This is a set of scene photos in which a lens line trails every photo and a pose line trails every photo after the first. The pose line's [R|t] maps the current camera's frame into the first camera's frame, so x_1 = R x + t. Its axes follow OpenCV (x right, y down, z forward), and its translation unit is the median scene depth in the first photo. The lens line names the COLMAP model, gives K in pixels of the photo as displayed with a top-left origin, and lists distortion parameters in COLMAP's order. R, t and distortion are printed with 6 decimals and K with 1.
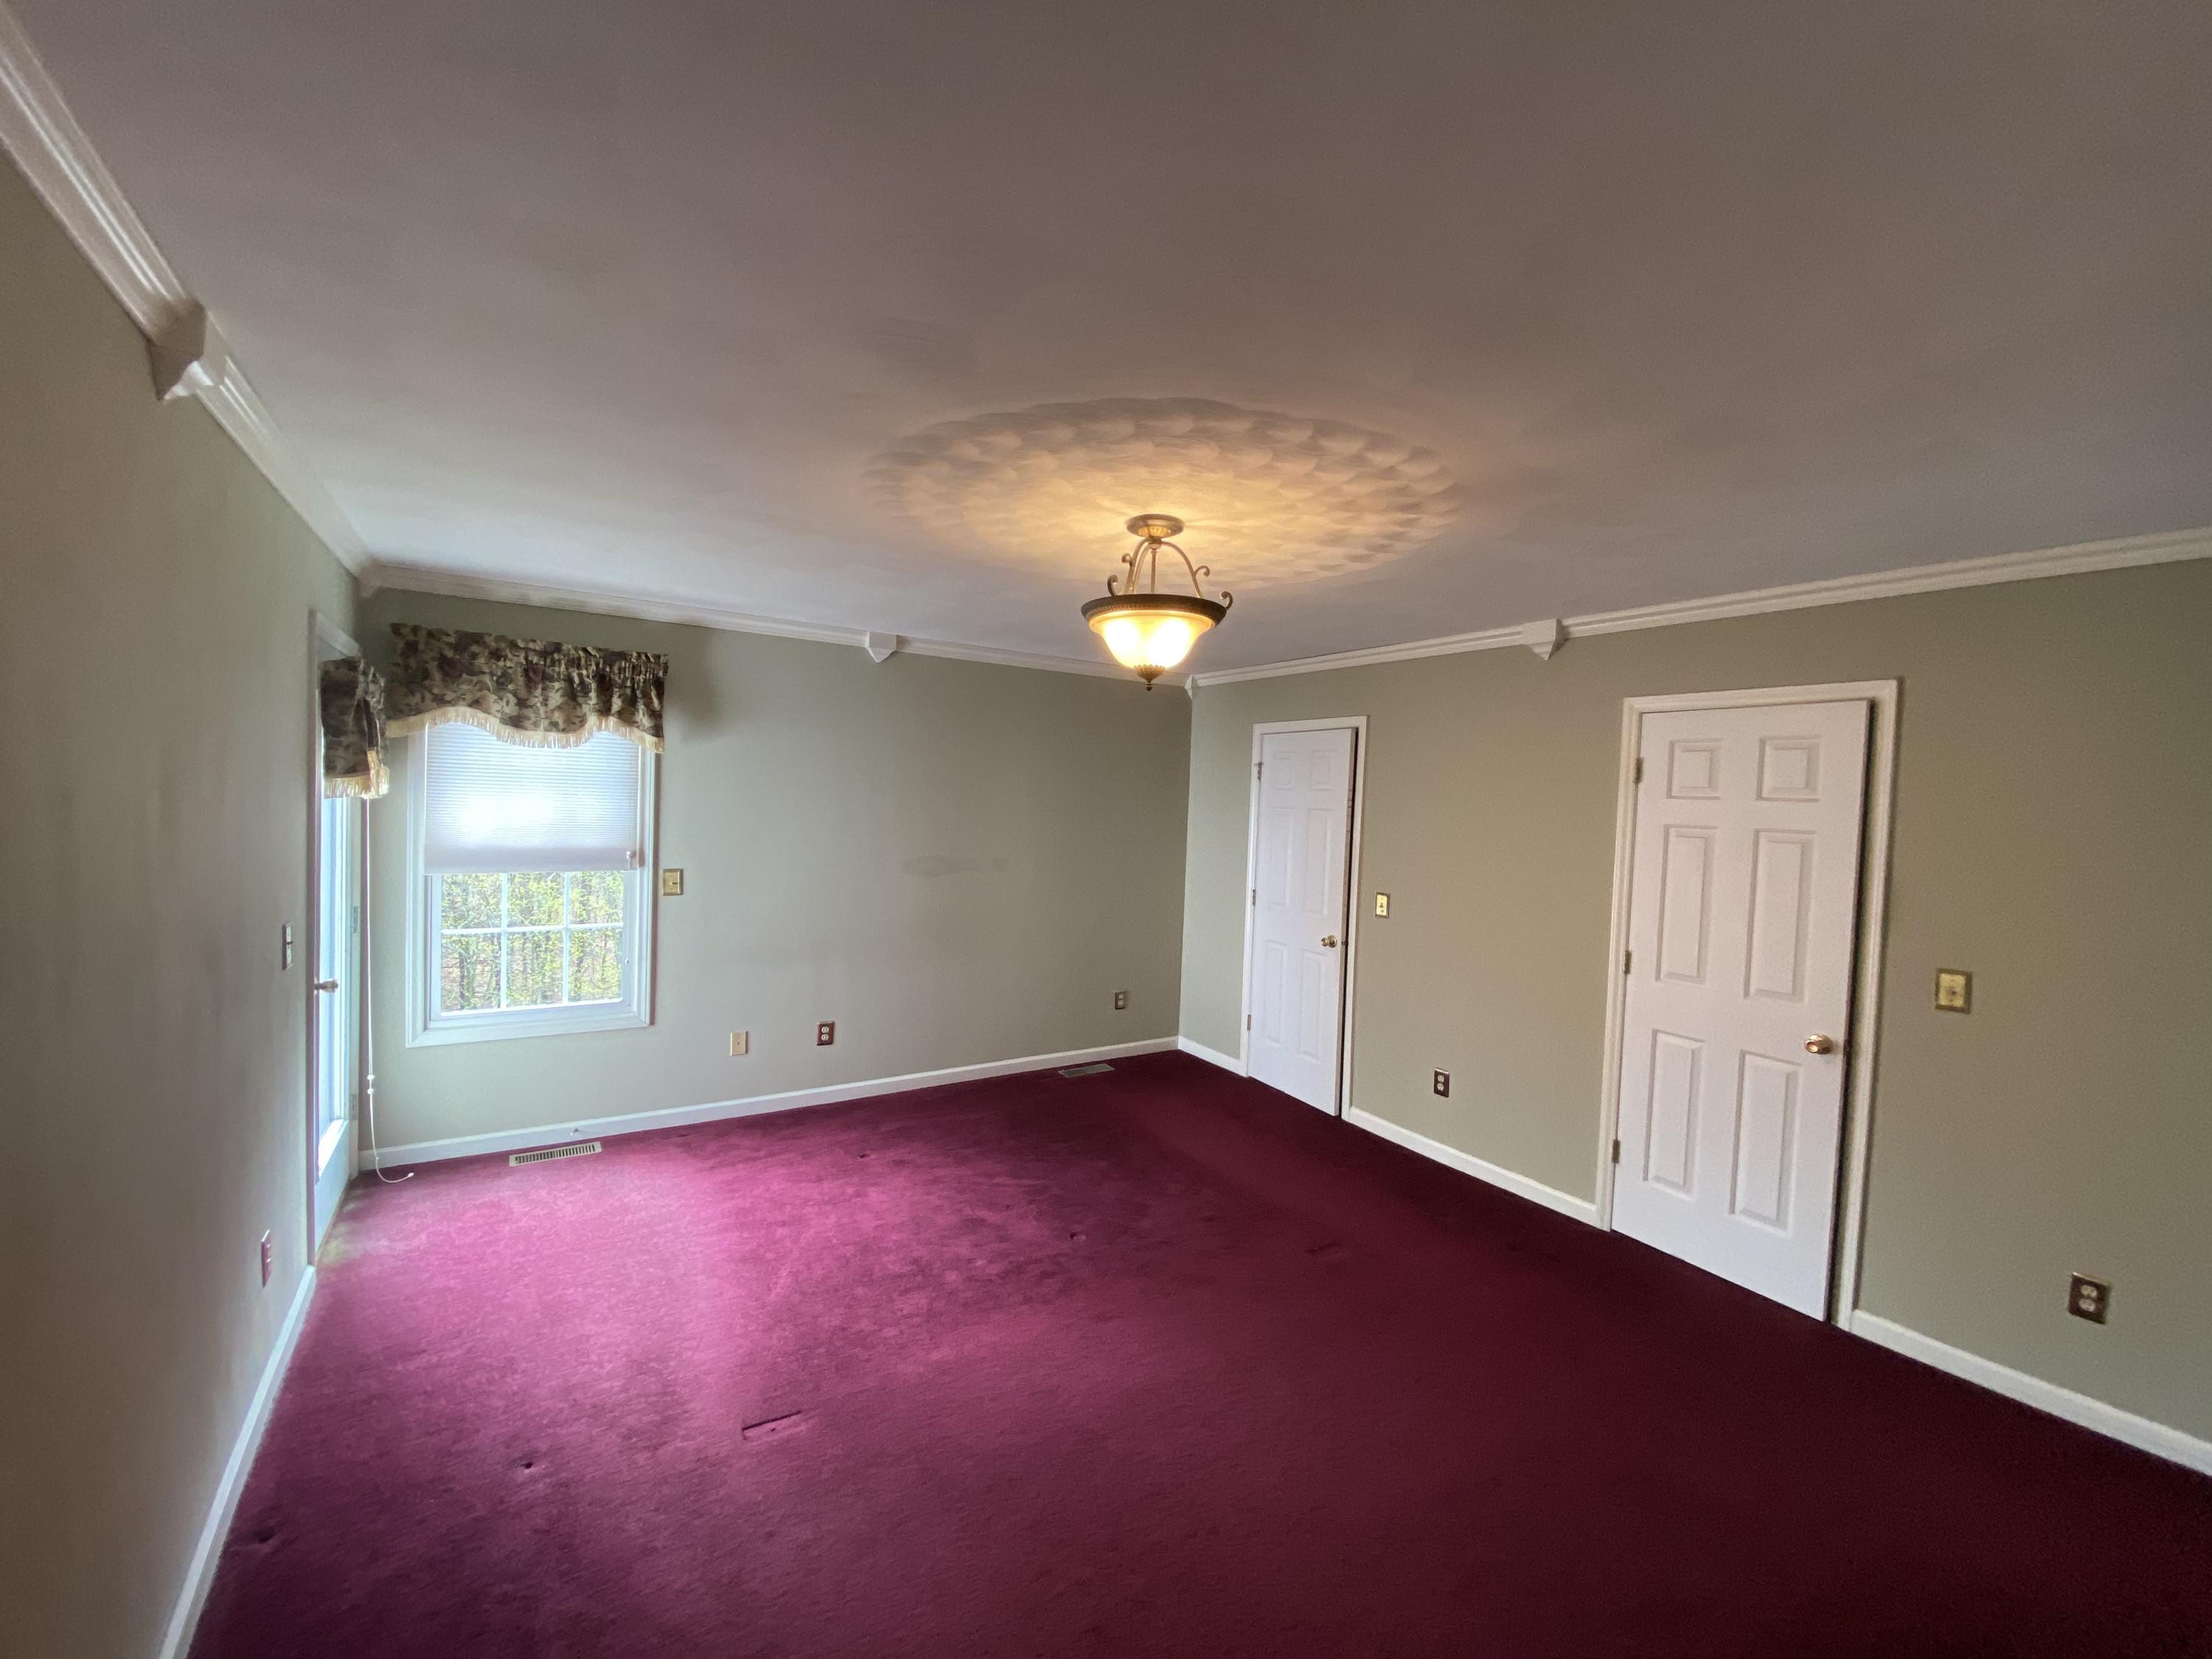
lens RADIAL K [[895.9, 0, 1104.3], [0, 895.9, 827.1], [0, 0, 1]] dist [-0.003228, -0.001988]
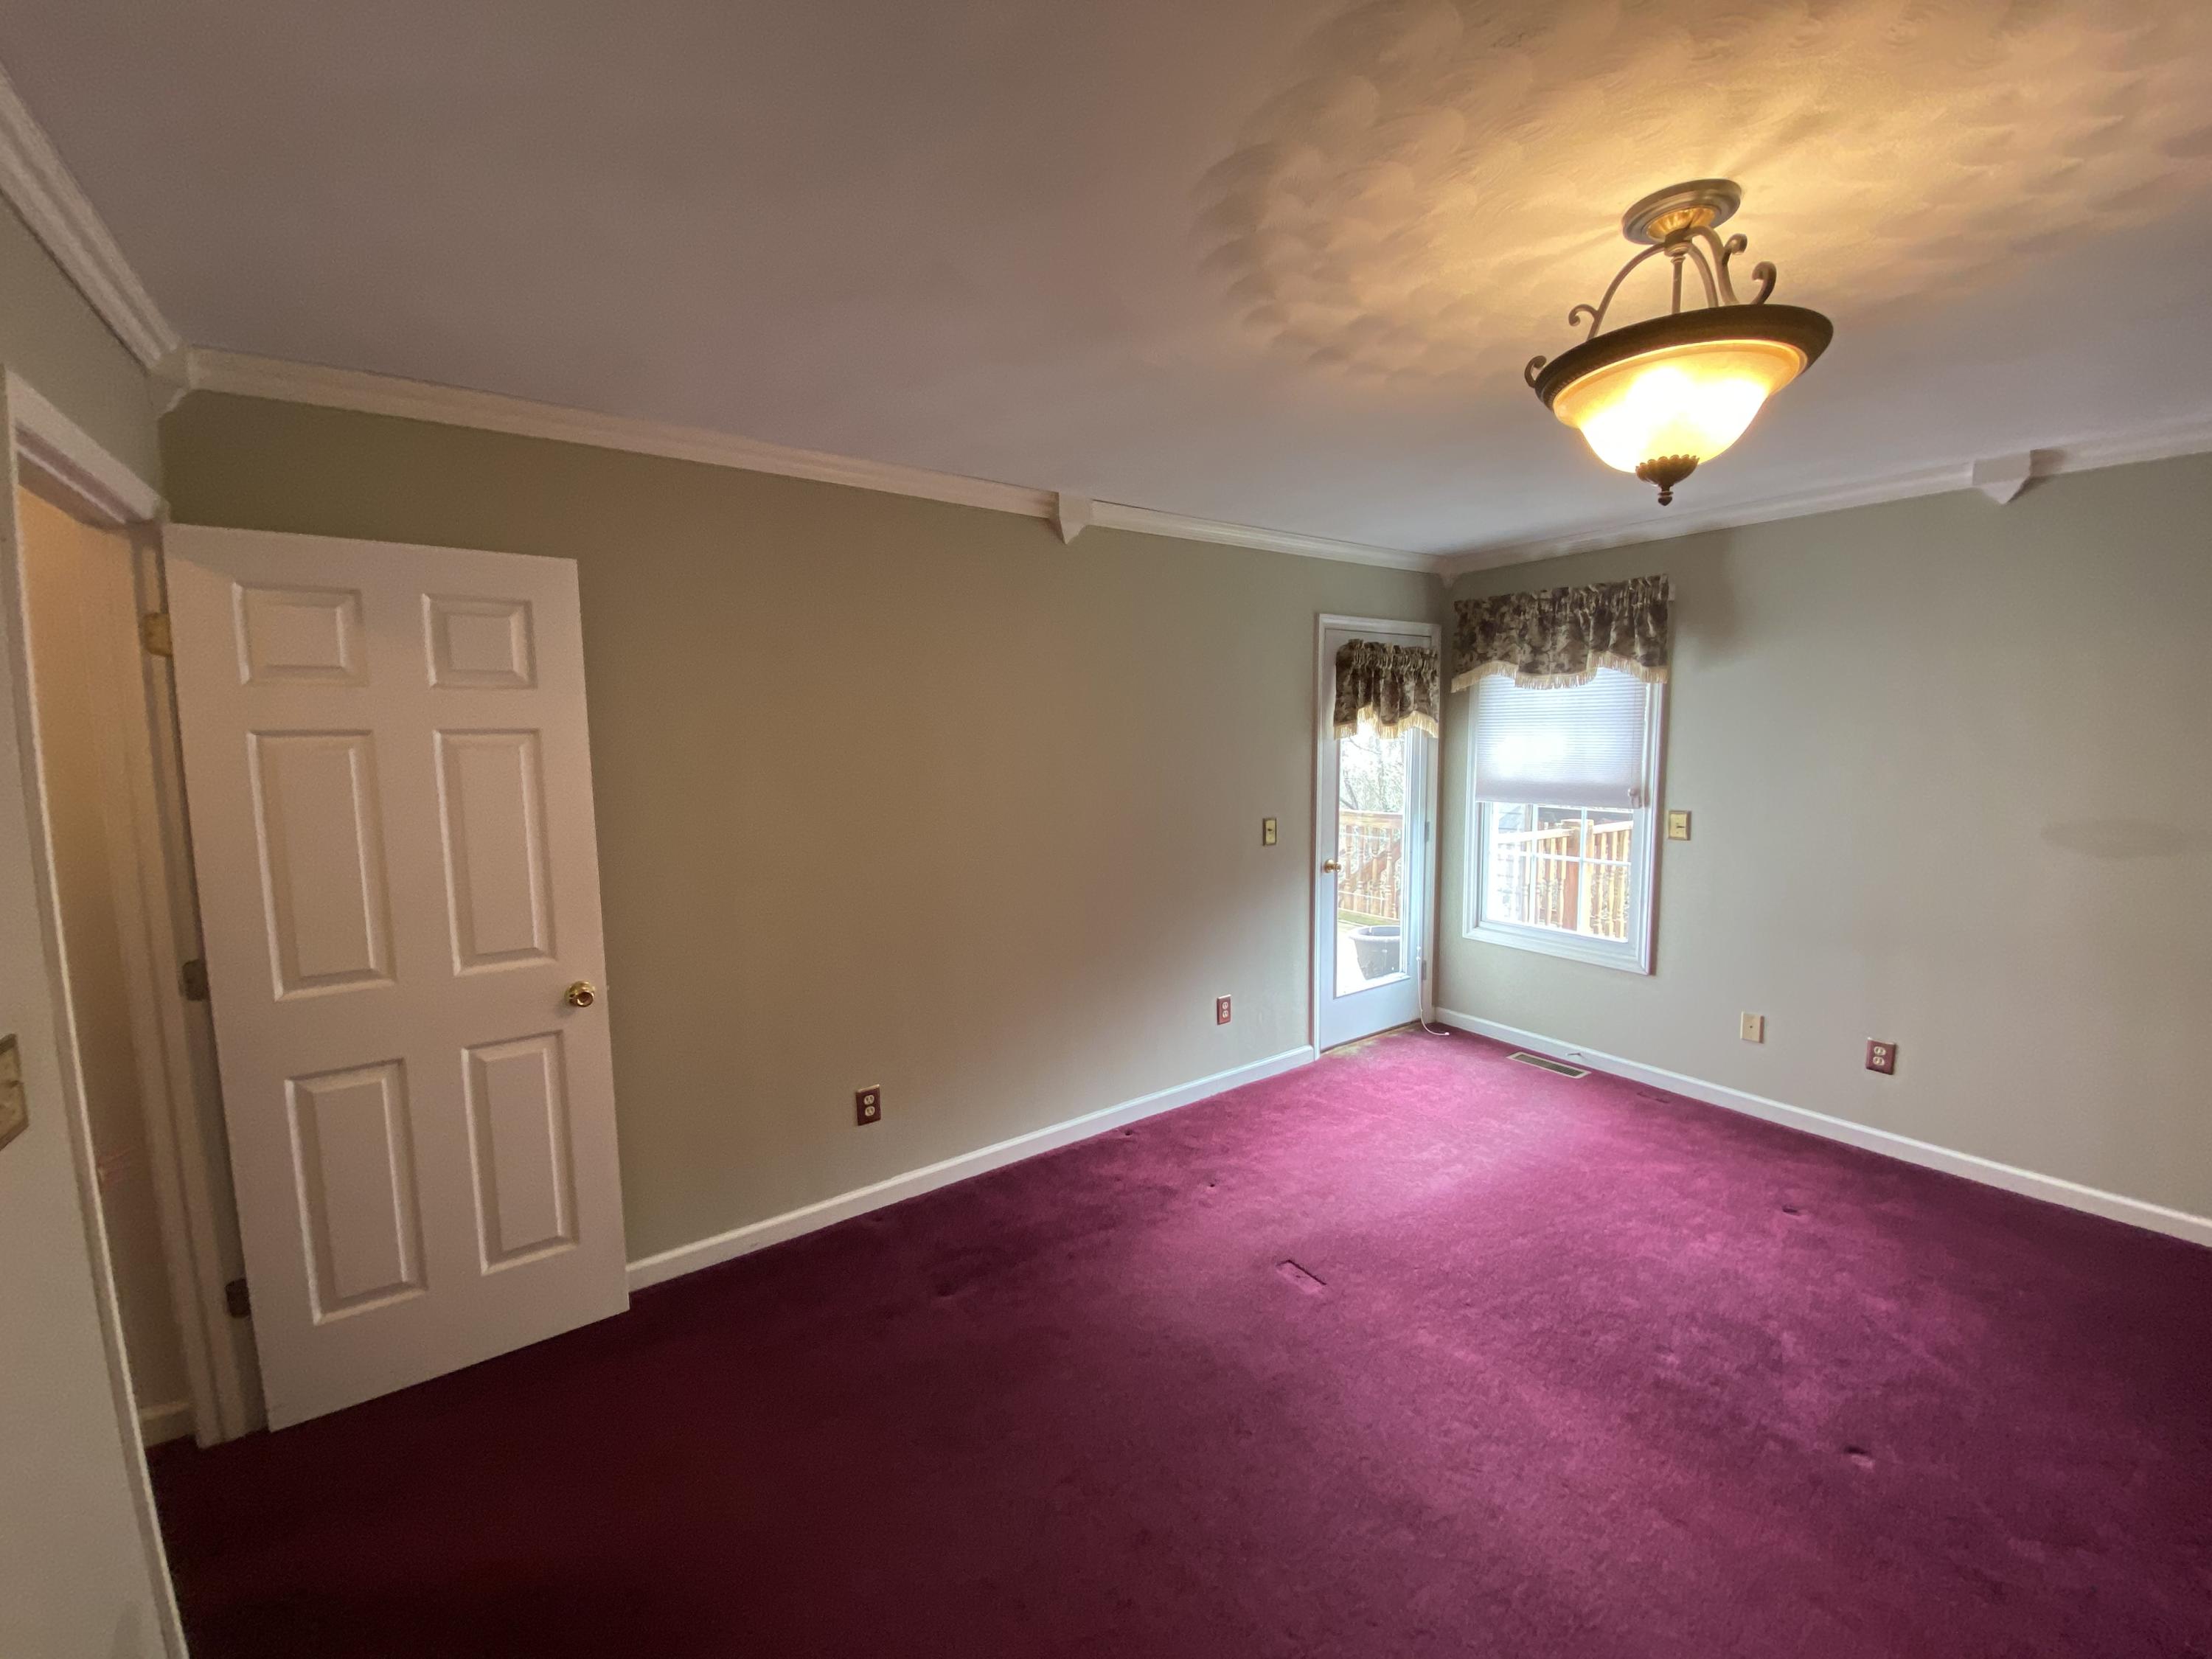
lens RADIAL K [[895.9, 0, 1092.2], [0, 895.9, 830.0], [0, 0, 1]] dist [-0.003228, -0.001988]
pose [[0.028934, 0.069325, -0.997174, 0.445149], [-0.021109, 0.997412, 0.068729, 0.017999], [0.999358, 0.019061, 0.030323, 0.418549]]
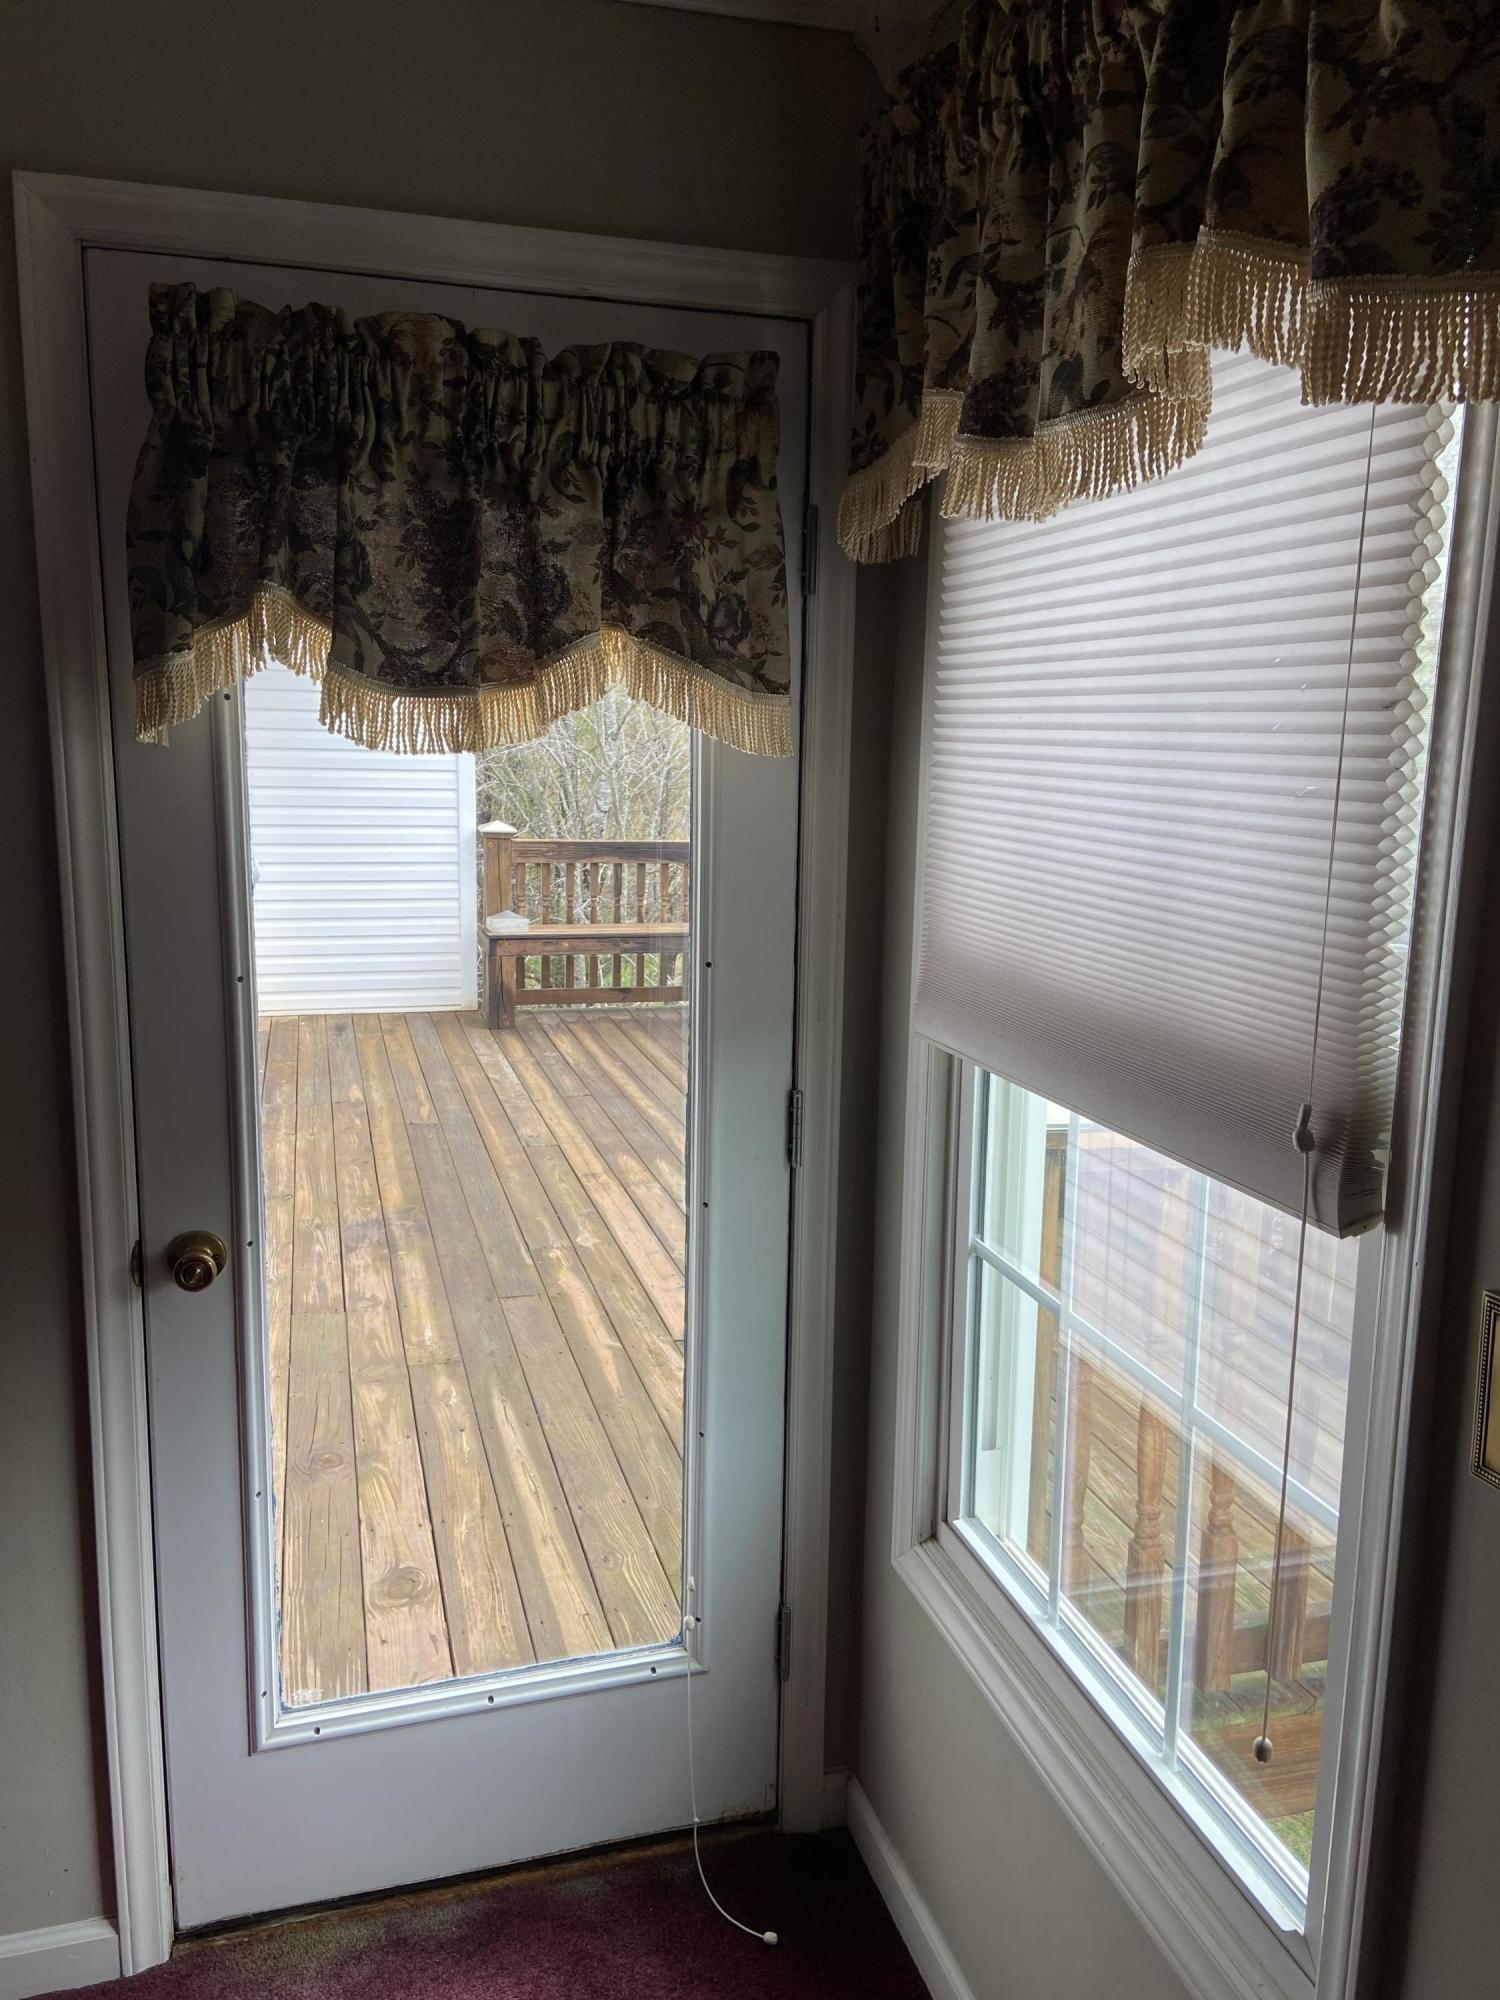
lens RADIAL K [[1501.0, 0, 766.1], [0, 1501.0, 987.5], [0, 0, 1]] dist [0.115027, -0.141386]
pose [[-0.284045, 0.122766, -0.950919, -0.272062], [-0.062686, 0.987269, 0.146184, -0.029376], [0.956760, 0.101132, -0.272733, 1.047057]]
